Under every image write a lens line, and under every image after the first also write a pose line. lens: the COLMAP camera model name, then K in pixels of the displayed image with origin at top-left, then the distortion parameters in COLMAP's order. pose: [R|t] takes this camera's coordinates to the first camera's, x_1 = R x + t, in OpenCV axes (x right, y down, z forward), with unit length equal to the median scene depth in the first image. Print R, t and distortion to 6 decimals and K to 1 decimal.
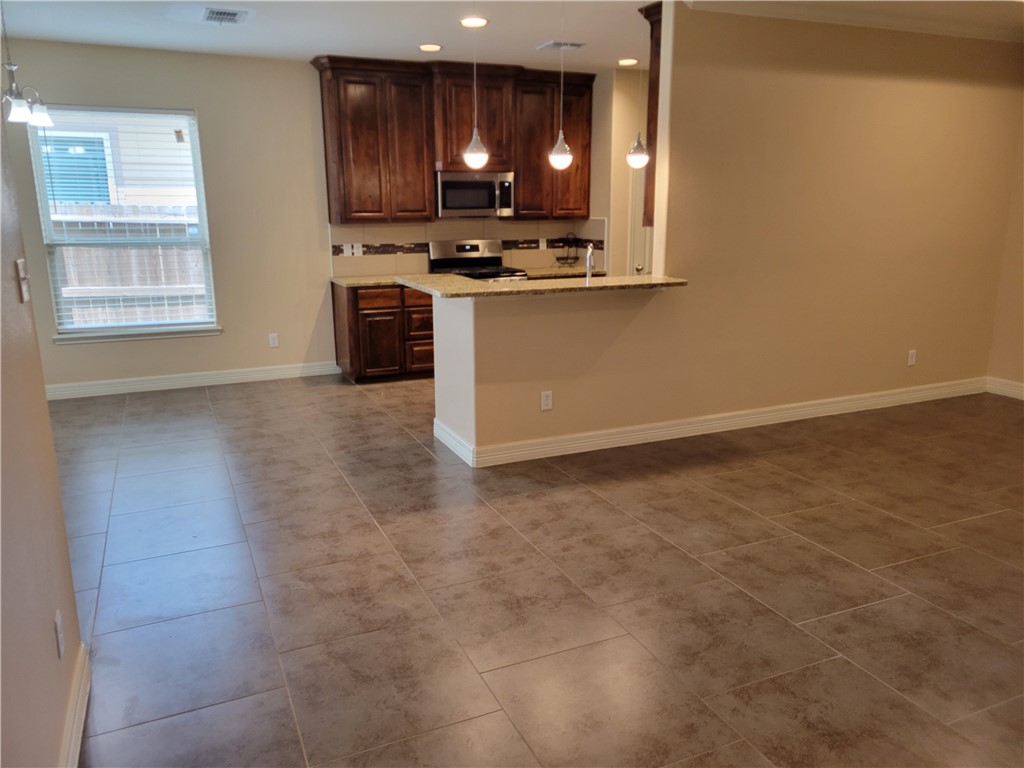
lens RADIAL K [[761.3, 0, 500.4], [0, 761.3, 374.3], [0, 0, 1]] dist [0.053207, -0.006694]
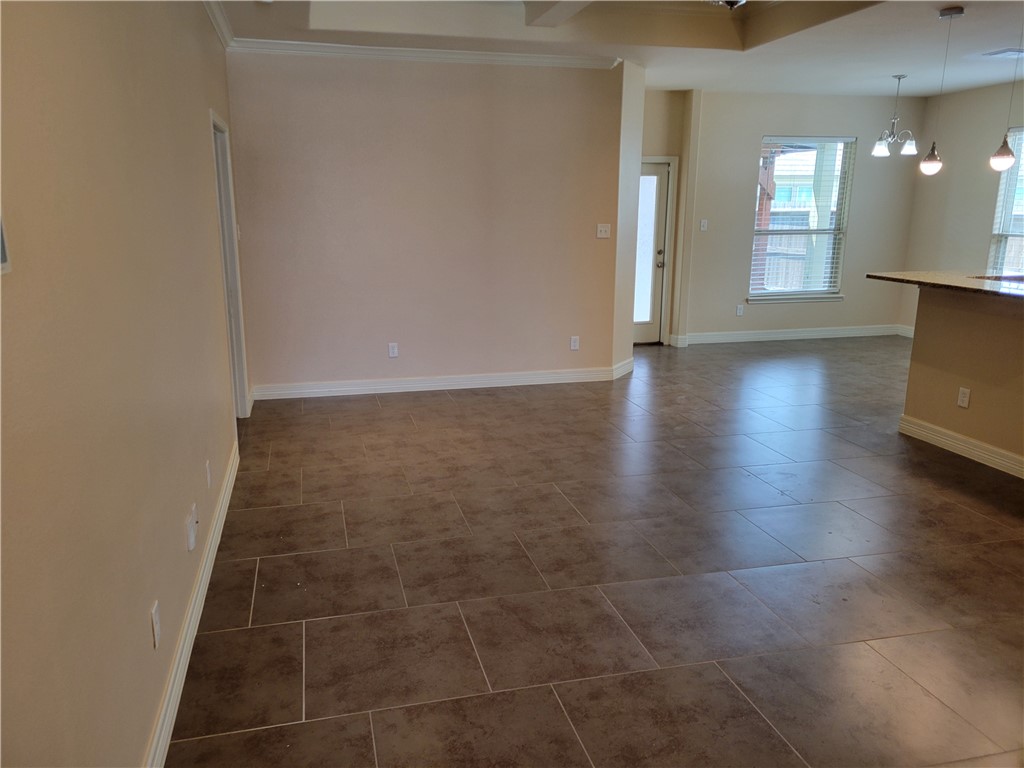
lens RADIAL K [[761.5, 0, 490.9], [0, 761.5, 377.9], [0, 0, 1]] dist [0.073797, -0.045990]
pose [[-0.175064, 0.225161, -0.958465, 0.802694], [-0.217010, 0.940733, 0.260632, -0.085919], [0.960343, 0.253624, -0.115827, 0.346170]]
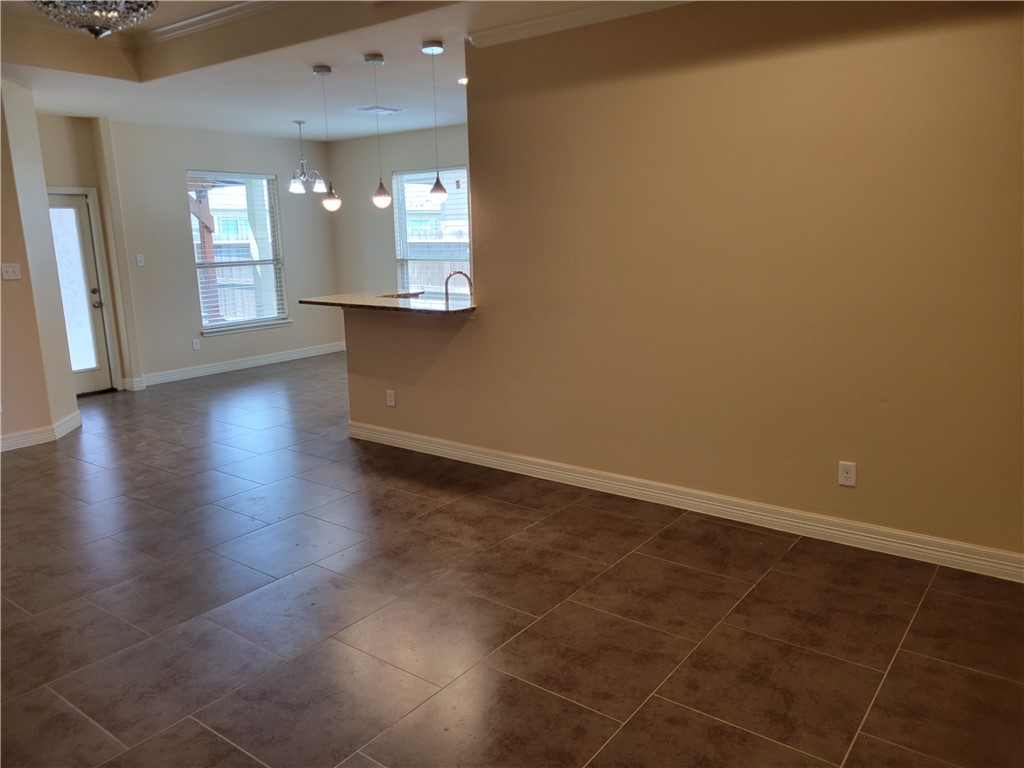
lens RADIAL K [[761.5, 0, 490.9], [0, 761.5, 377.9], [0, 0, 1]] dist [0.073797, -0.045990]
pose [[0.473462, 0.162994, -0.865602, 0.807019], [-0.170222, 0.981135, 0.091643, -0.092575], [0.864210, 0.103955, 0.492275, 0.370962]]
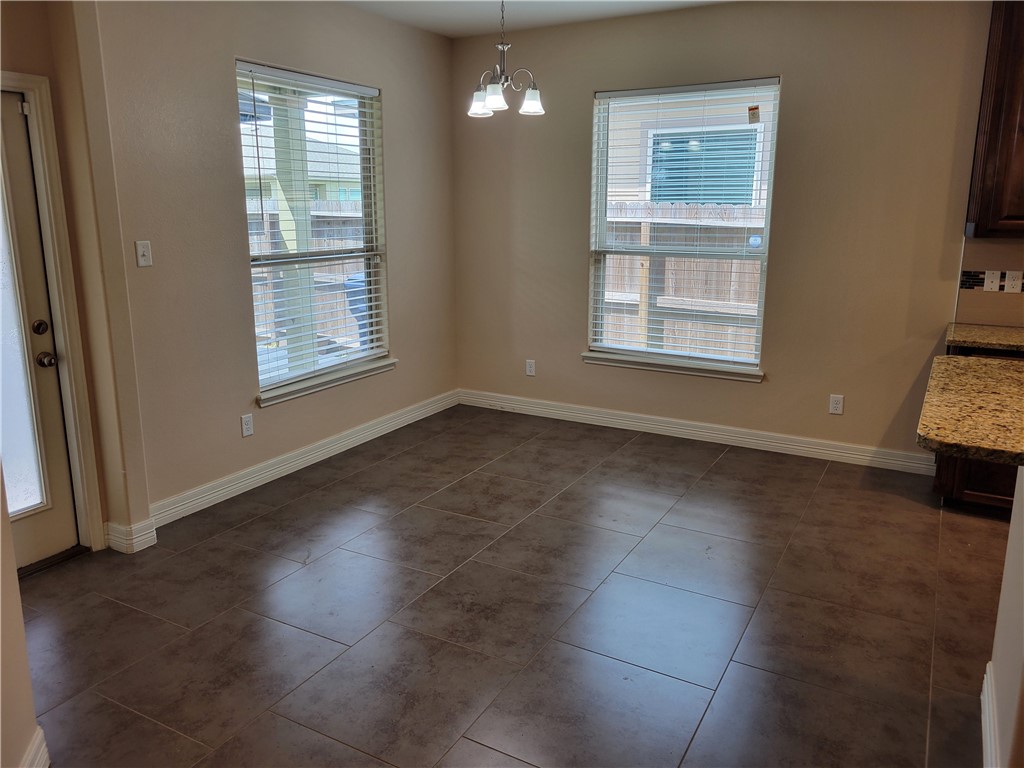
lens RADIAL K [[780.6, 0, 499.6], [0, 780.6, 361.4], [0, 0, 1]] dist [0.045921, -0.002435]
pose [[0.596108, 0.166999, -0.785345, 0.067575], [-0.179496, 0.981093, 0.072379, -0.079394], [0.782584, 0.097820, 0.614812, 0.336941]]
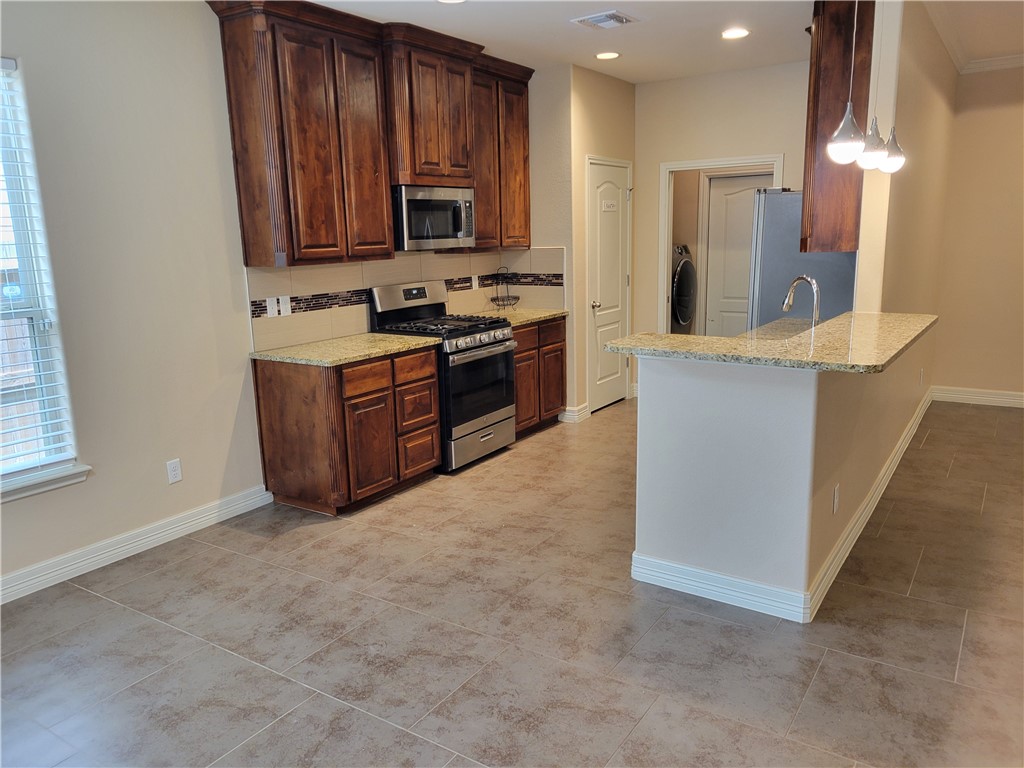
lens RADIAL K [[766.0, 0, 501.2], [0, 766.0, 381.9], [0, 0, 1]] dist [0.047919, -0.012827]
pose [[0.844108, -0.119314, 0.522729, -0.387622], [0.135622, 0.990735, 0.007133, -0.082366], [-0.518737, 0.064873, 0.852469, 0.372509]]
